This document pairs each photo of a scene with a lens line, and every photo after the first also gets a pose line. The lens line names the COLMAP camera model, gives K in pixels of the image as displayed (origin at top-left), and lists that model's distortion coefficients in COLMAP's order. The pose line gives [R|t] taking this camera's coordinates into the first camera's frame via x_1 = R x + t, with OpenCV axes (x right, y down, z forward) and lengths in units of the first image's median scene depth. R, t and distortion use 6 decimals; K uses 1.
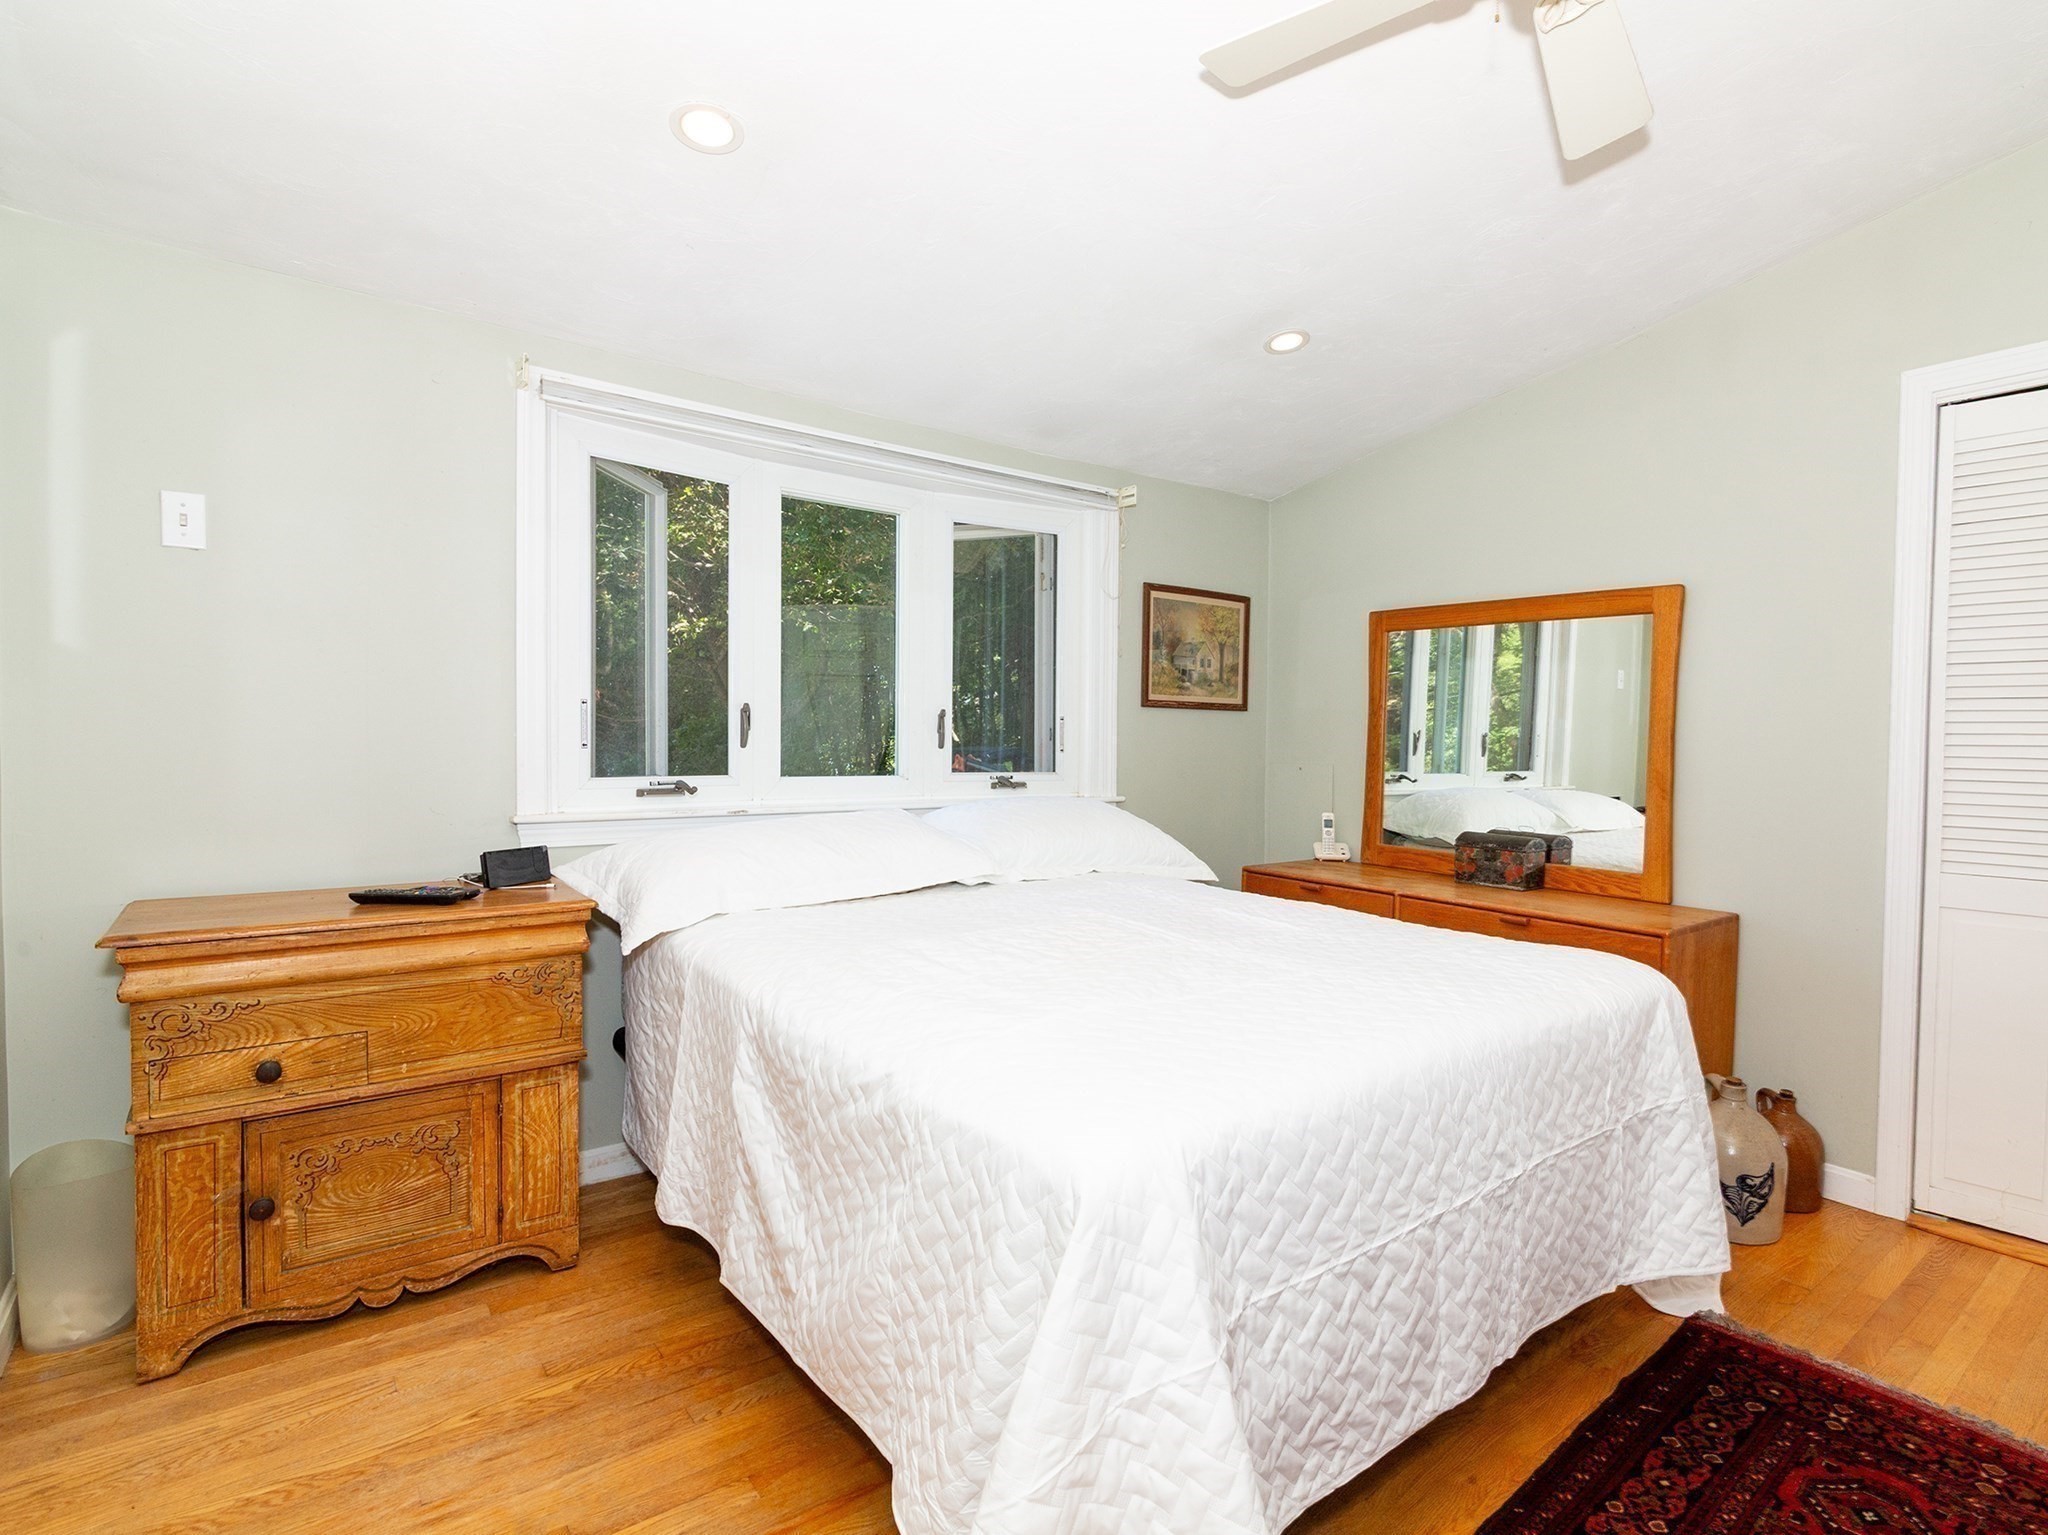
lens RADIAL K [[1040.8, 0, 1073.2], [0, 1040.8, 761.9], [0, 0, 1]] dist [0.000055, 0.000053]
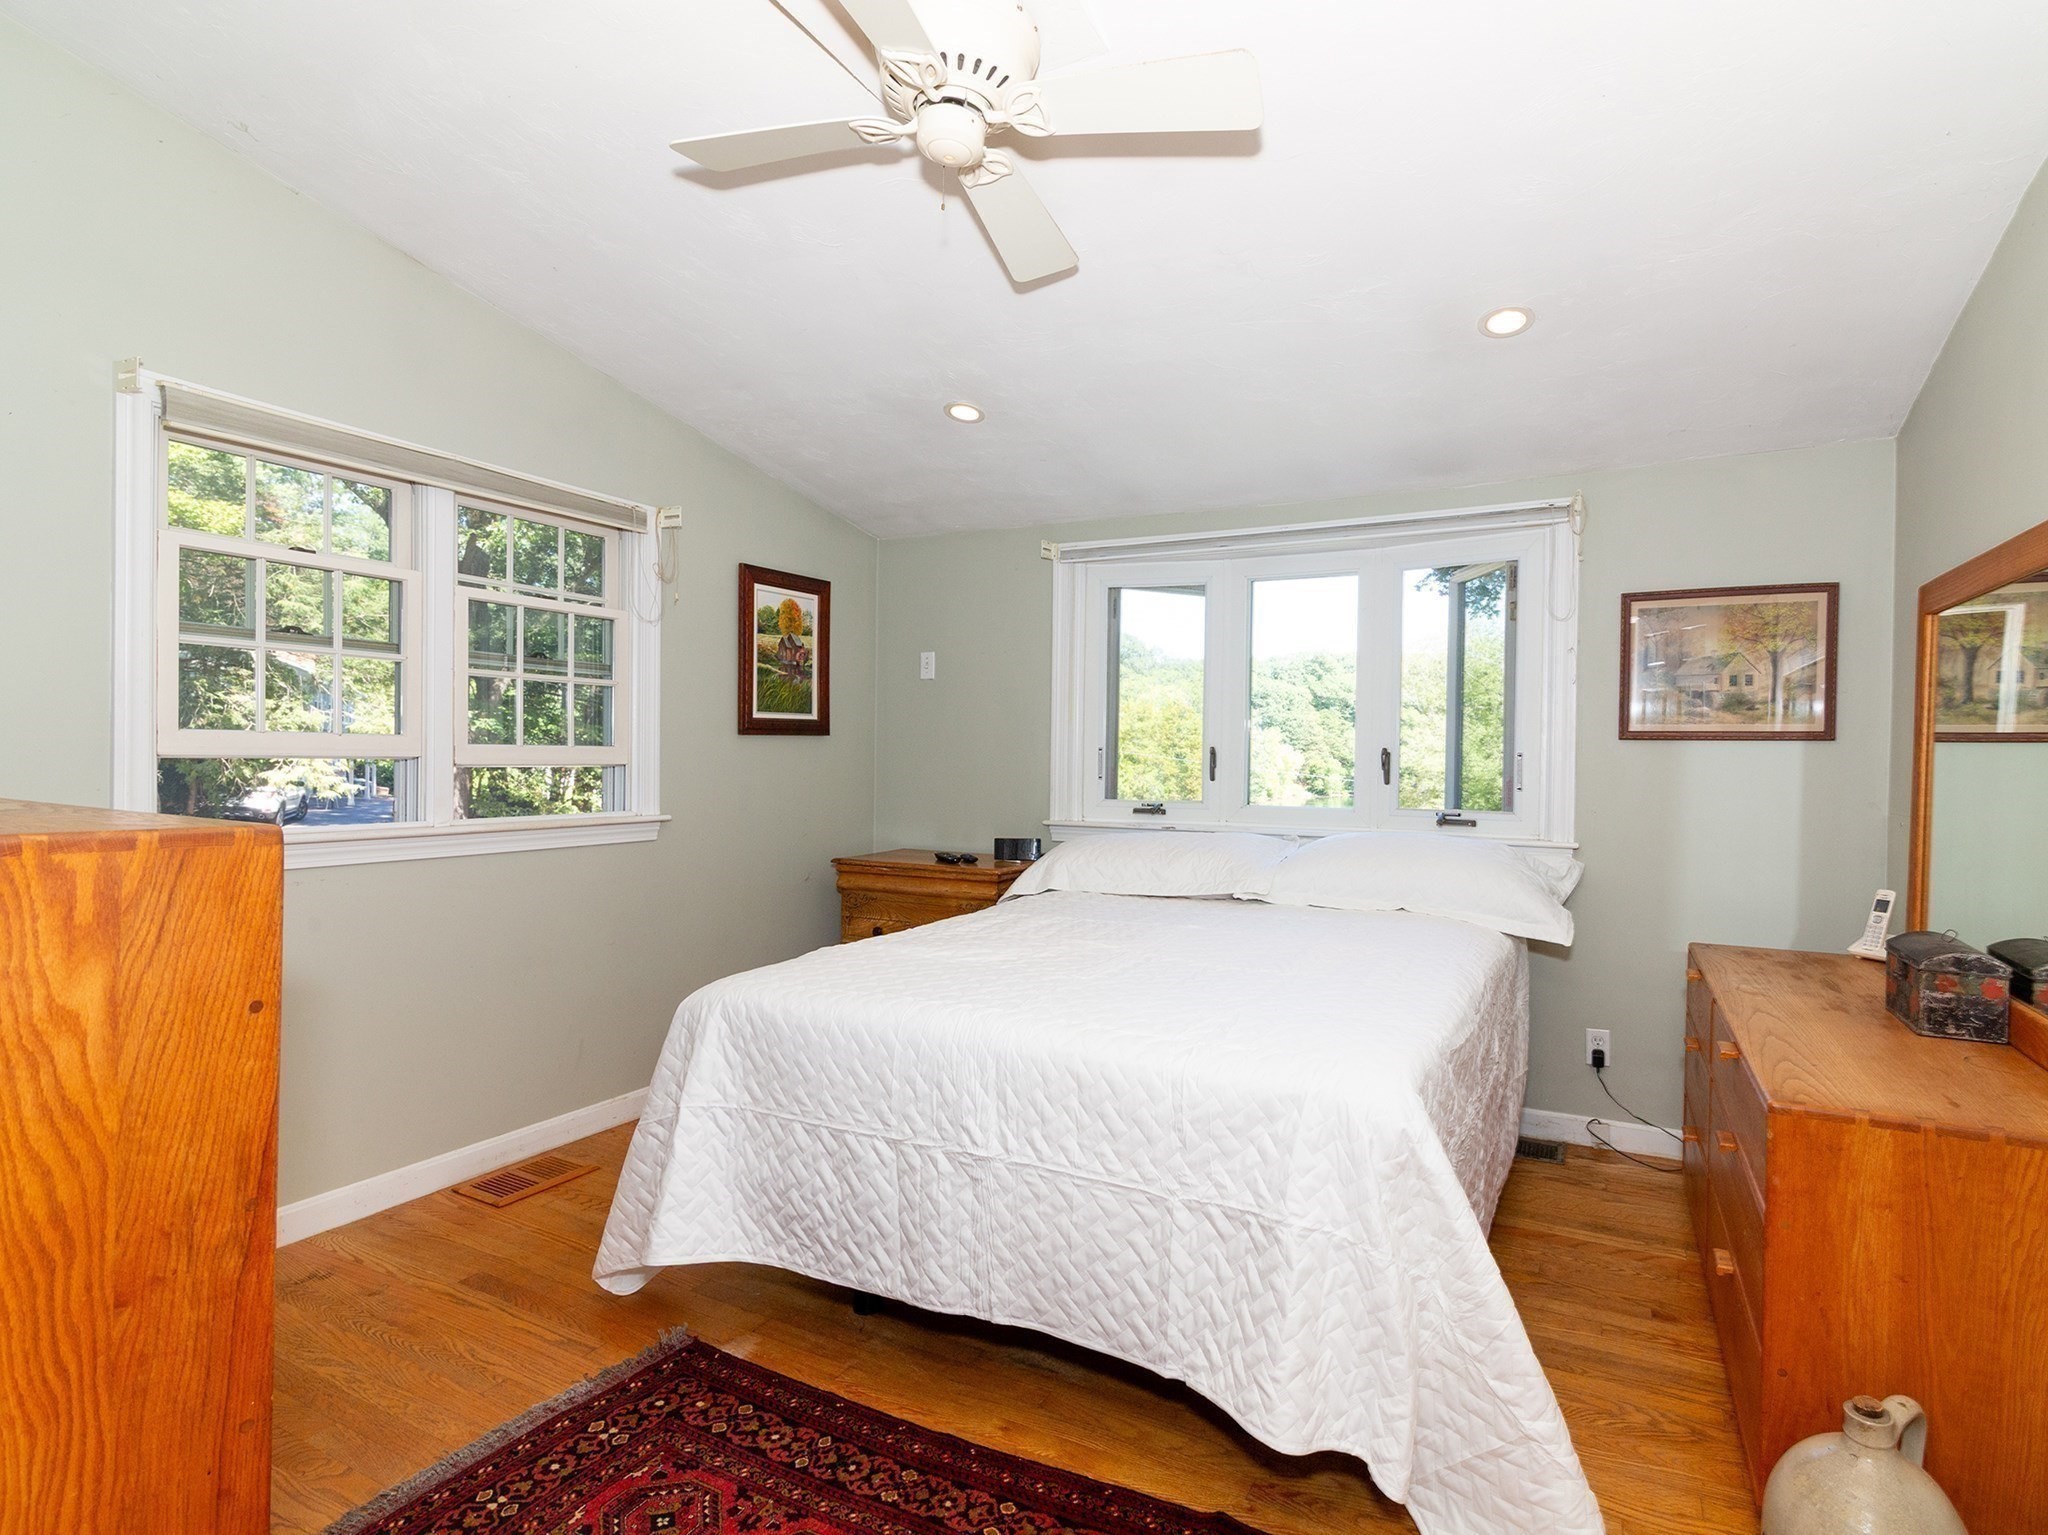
lens RADIAL K [[1040.8, 0, 1073.2], [0, 1040.8, 761.9], [0, 0, 1]] dist [0.000055, 0.000053]
pose [[0.416703, 0.000116, -0.909043, 0.654185], [-0.021924, 0.999710, -0.009922, -0.016551], [0.908778, 0.024065, 0.416585, 0.239422]]
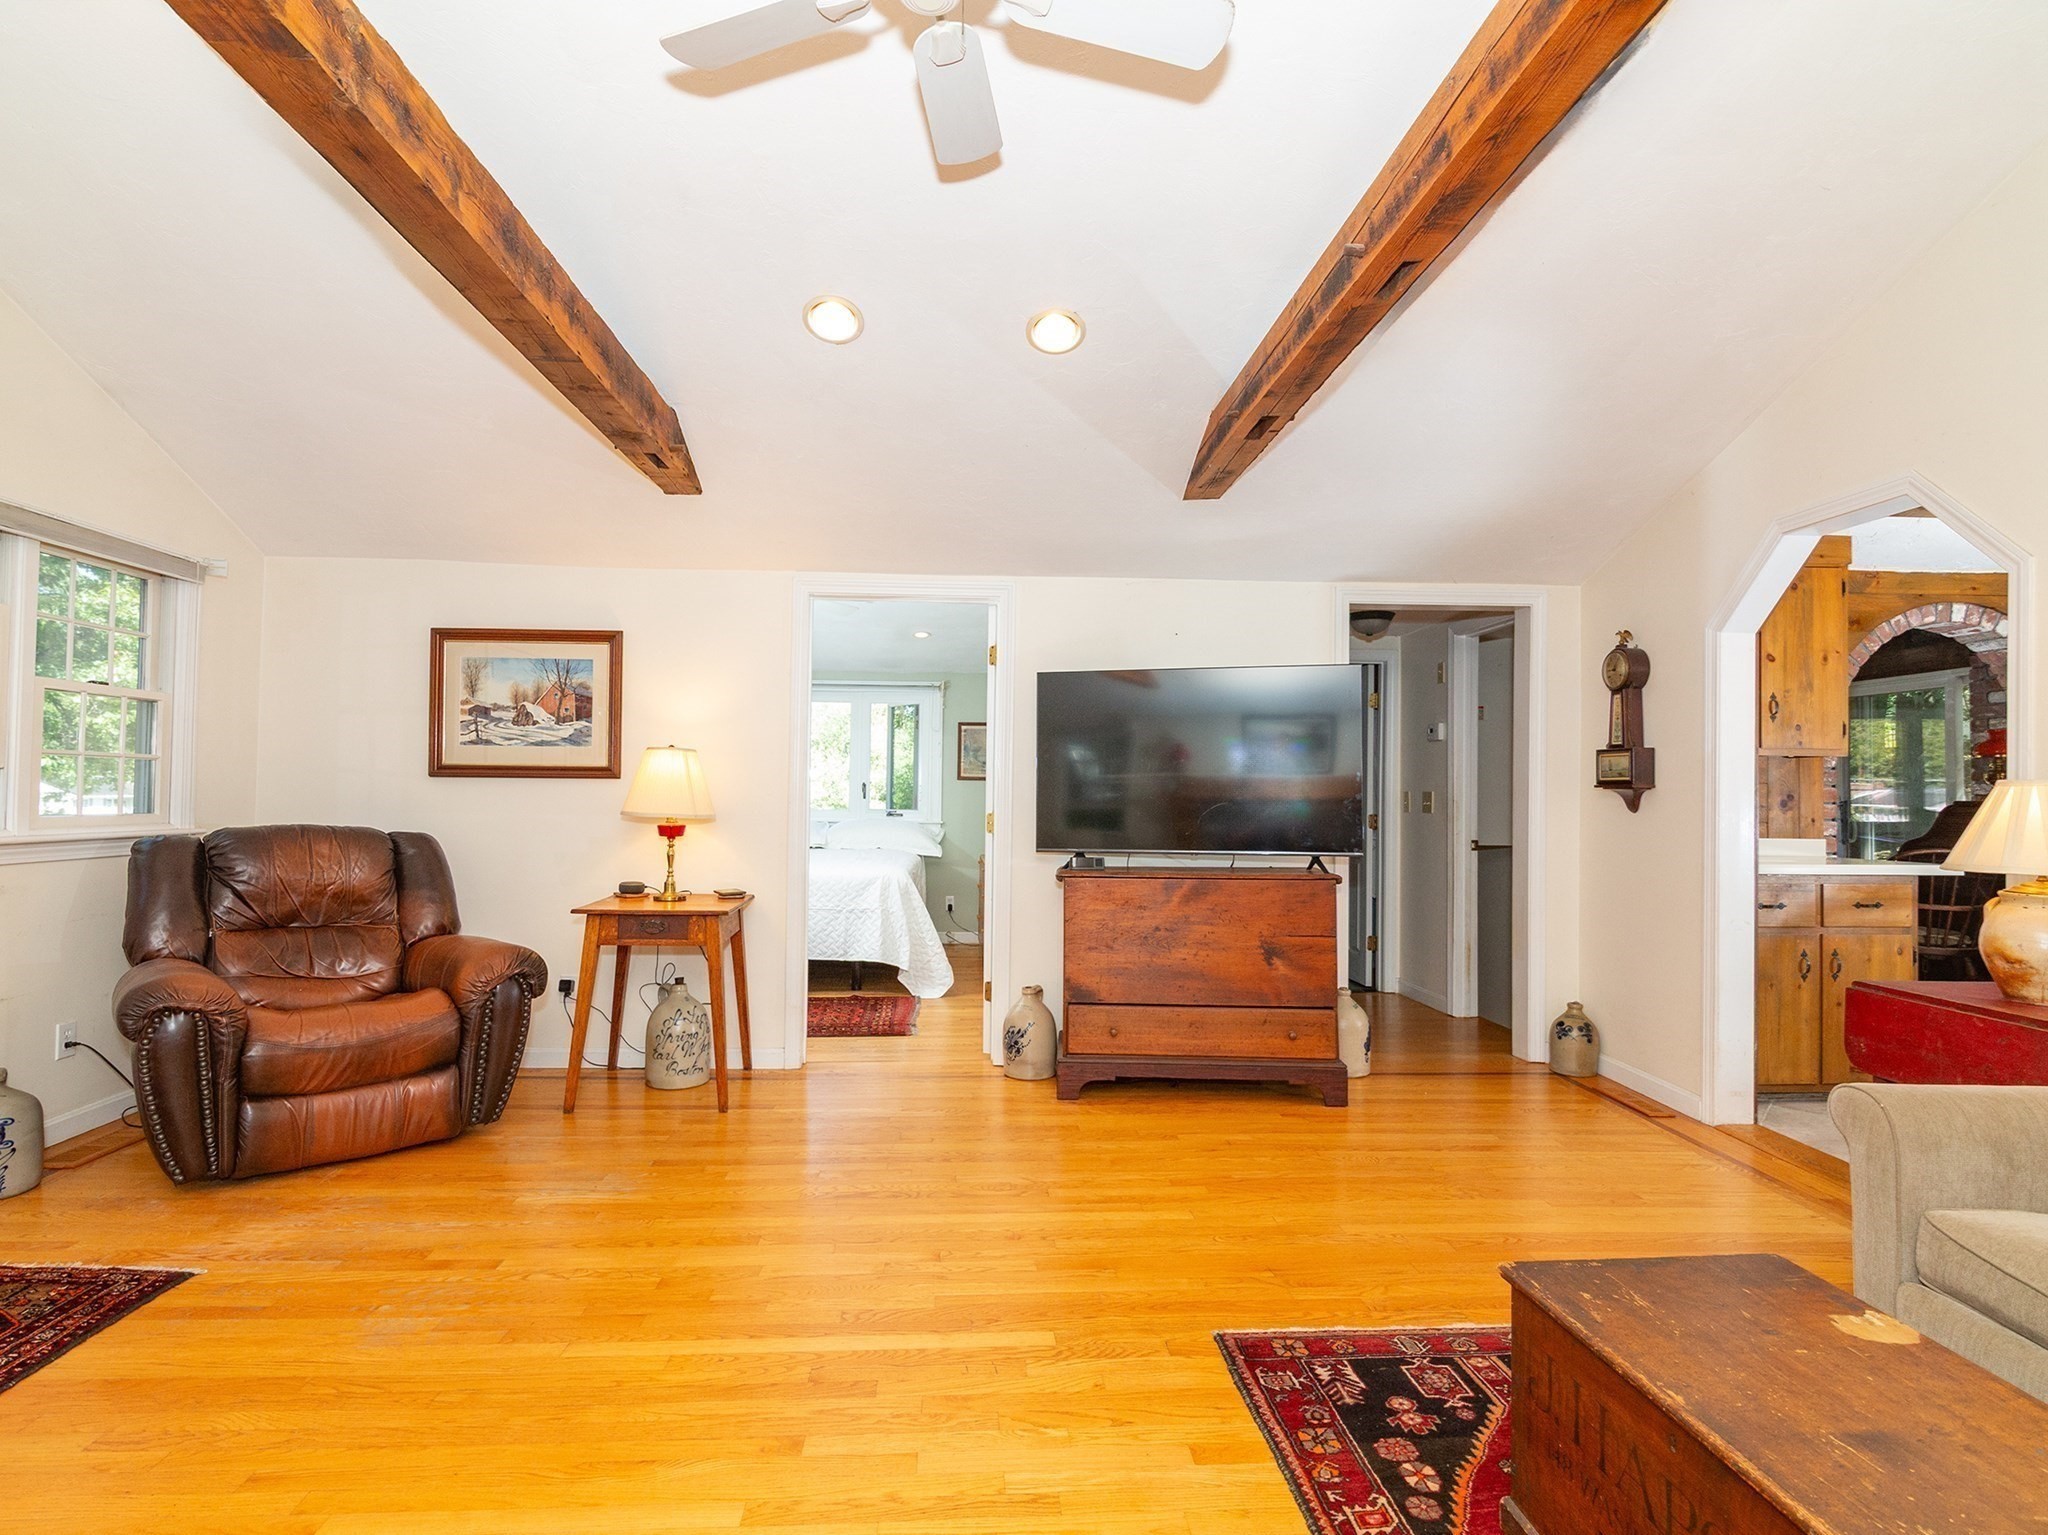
lens RADIAL K [[1038.3, 0, 1016.4], [0, 1038.3, 773.1], [0, 0, 1]] dist [0.000245, -0.000657]
pose [[0.819677, -0.013420, -0.572669, 1.384649], [-0.013495, 0.998996, -0.042727, 0.022459], [0.572668, 0.042751, 0.818672, -0.675127]]
